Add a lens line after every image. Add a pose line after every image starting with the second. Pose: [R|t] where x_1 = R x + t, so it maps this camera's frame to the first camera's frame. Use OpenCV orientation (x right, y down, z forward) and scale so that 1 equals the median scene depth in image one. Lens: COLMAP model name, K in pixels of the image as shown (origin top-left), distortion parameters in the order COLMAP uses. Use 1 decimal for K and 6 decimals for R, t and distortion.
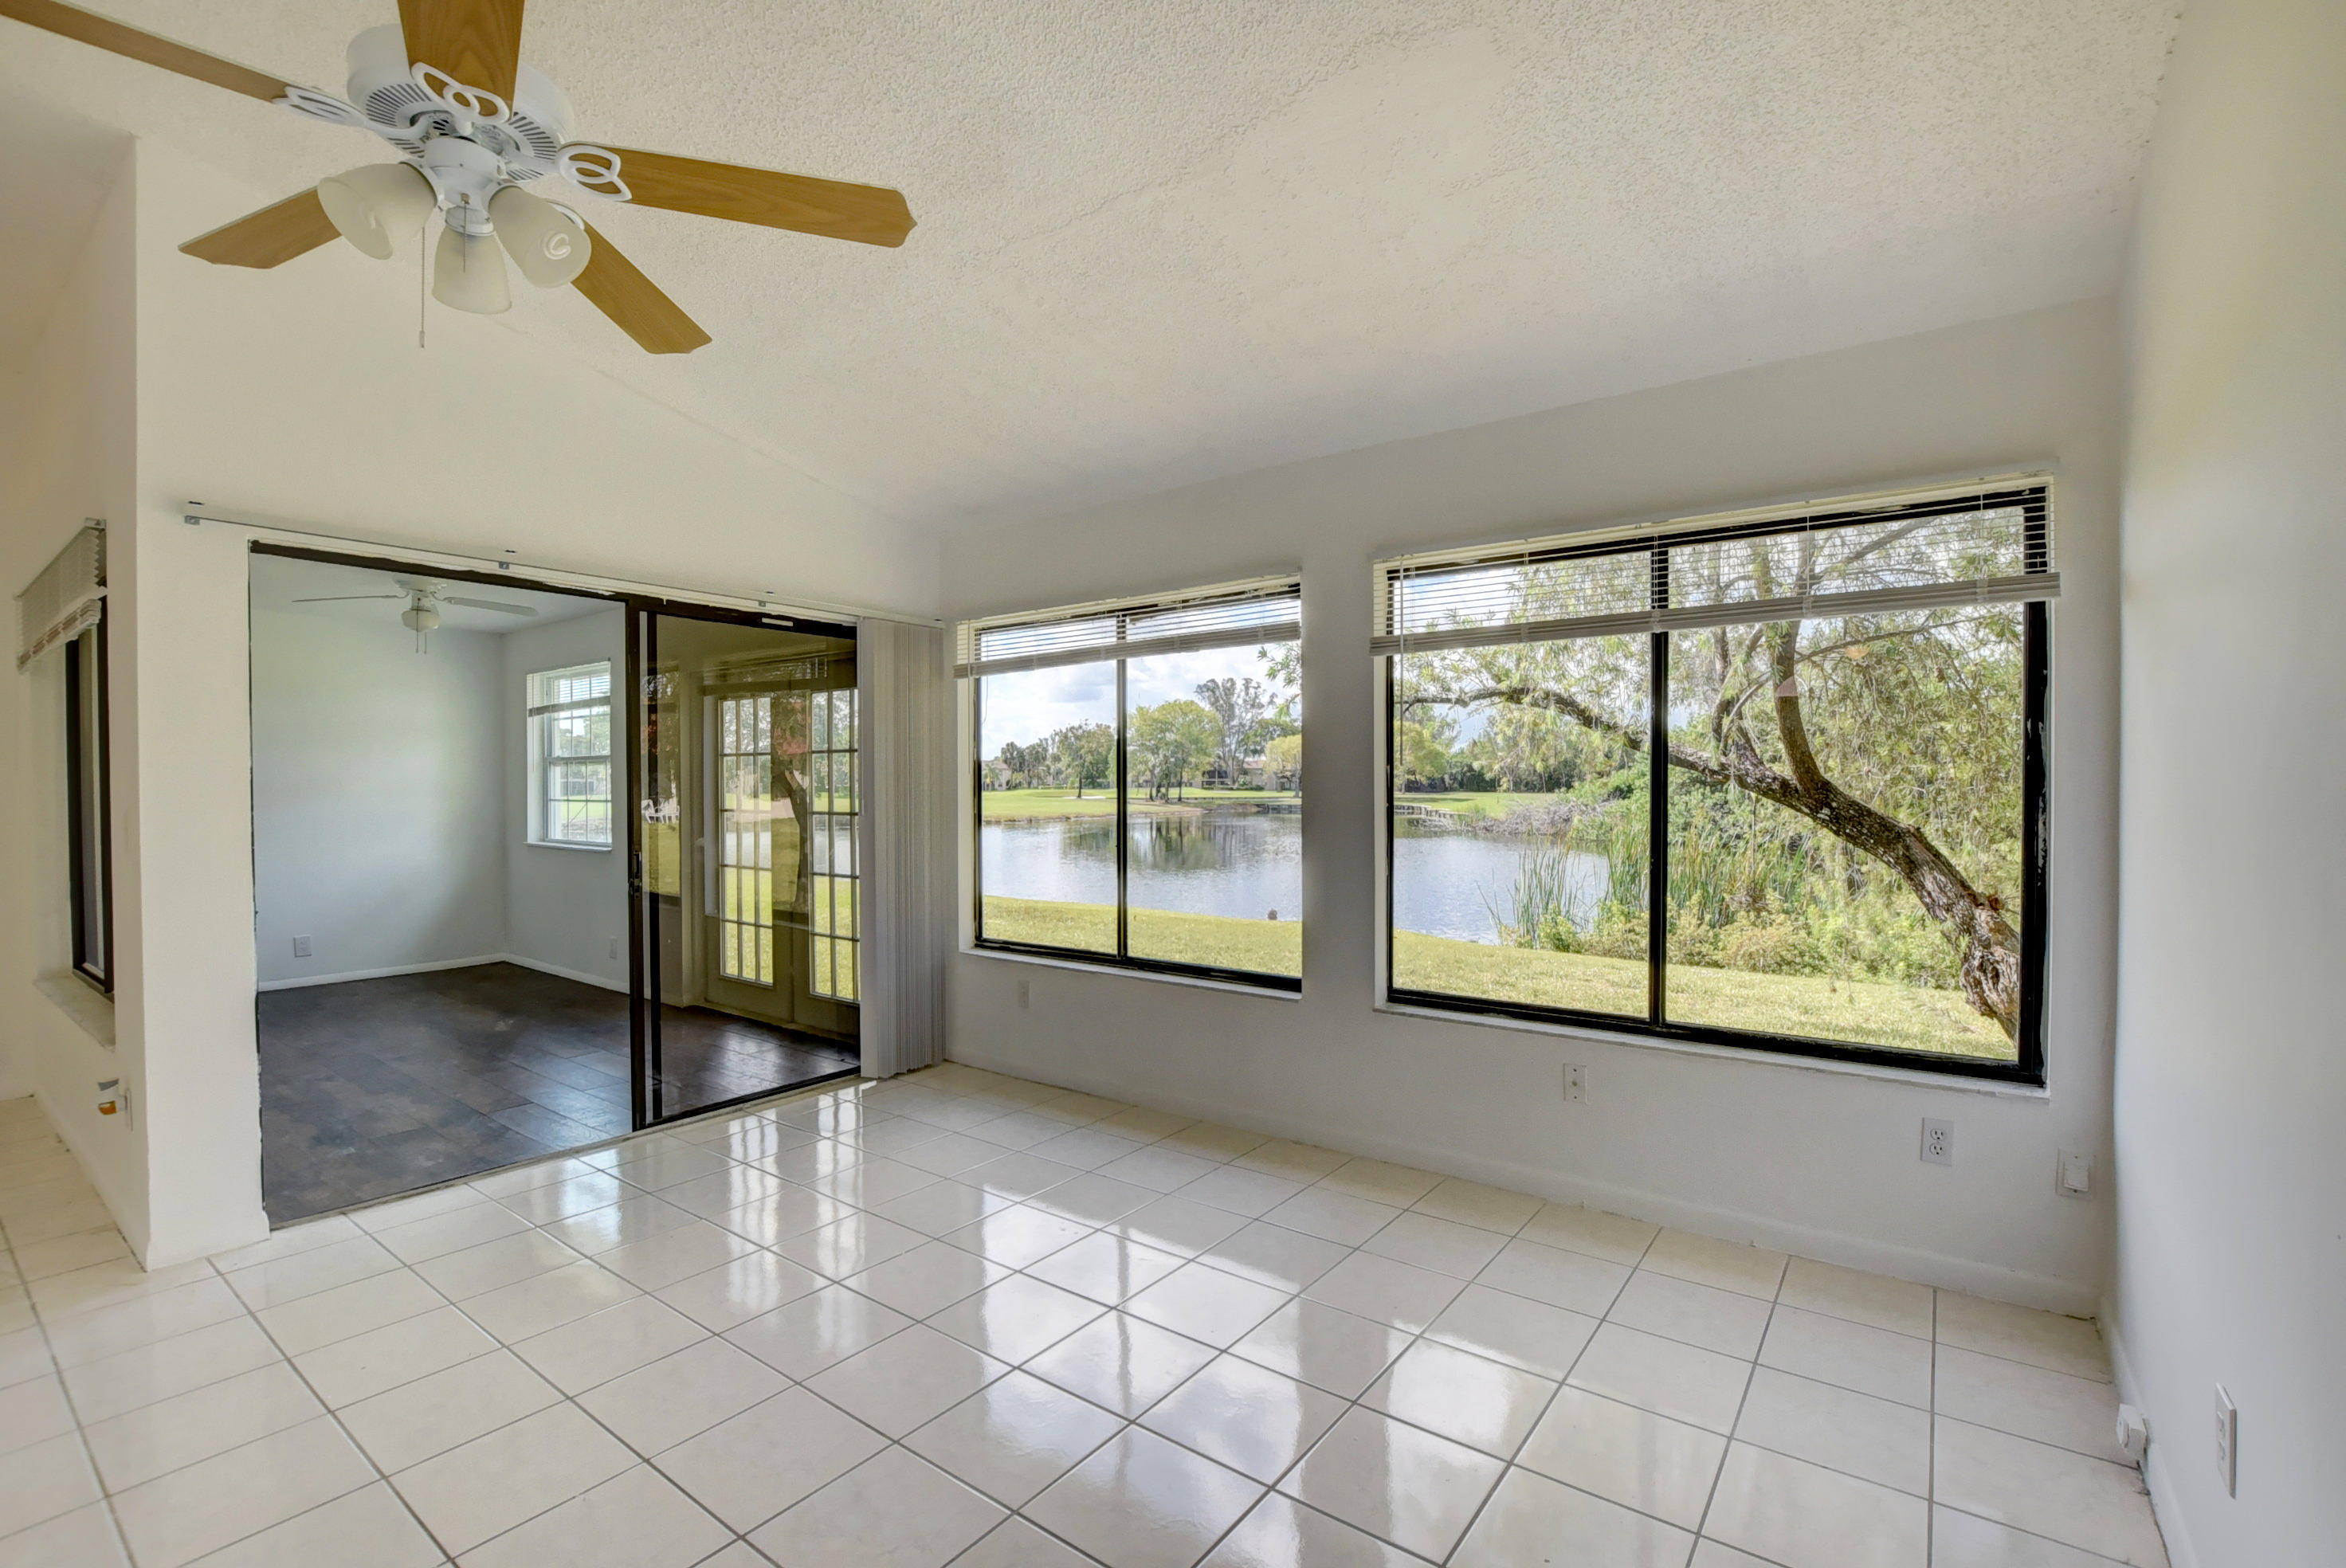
lens RADIAL K [[1034.7, 0, 1173.0], [0, 1034.7, 784.0], [0, 0, 1]] dist [-0.036657, 0.004768]
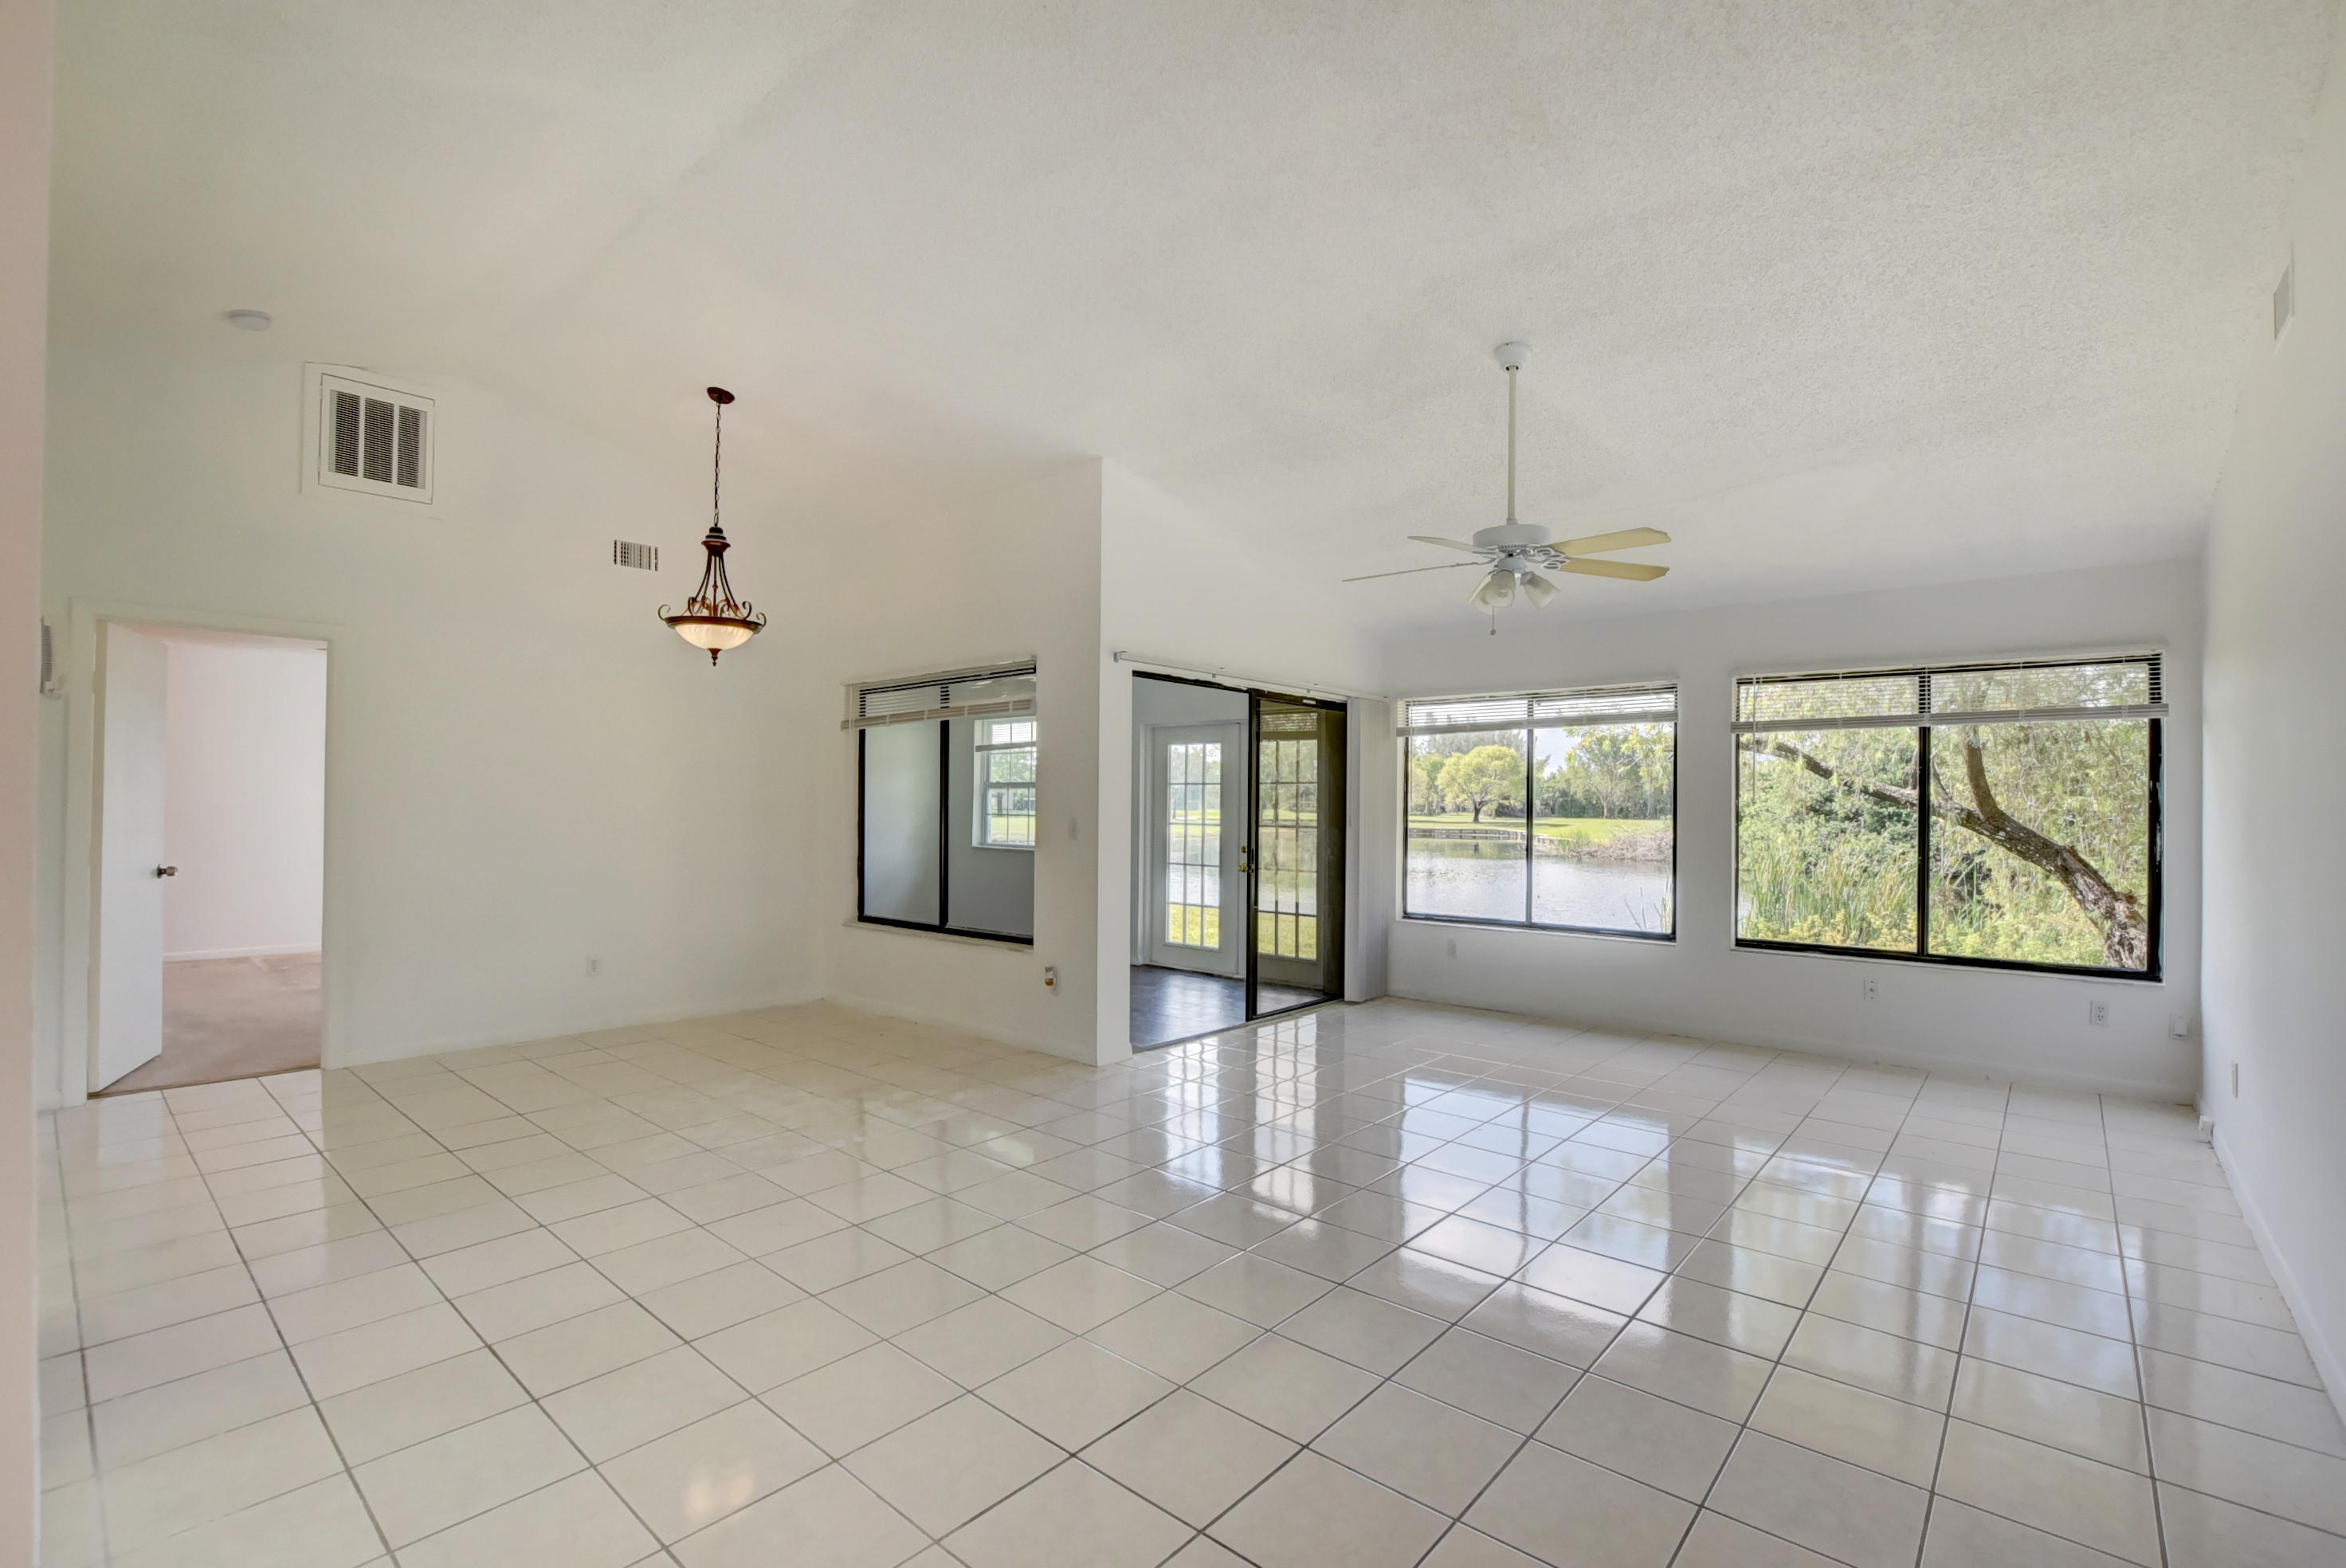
lens RADIAL K [[1029.7, 0, 1169.7], [0, 1029.7, 786.1], [0, 0, 1]] dist [-0.031312, 0.000308]
pose [[0.996835, 0.010515, -0.078794, -0.445524], [-0.012000, 0.999759, -0.018398, 0.000412], [0.078581, 0.019286, 0.996721, -0.536919]]
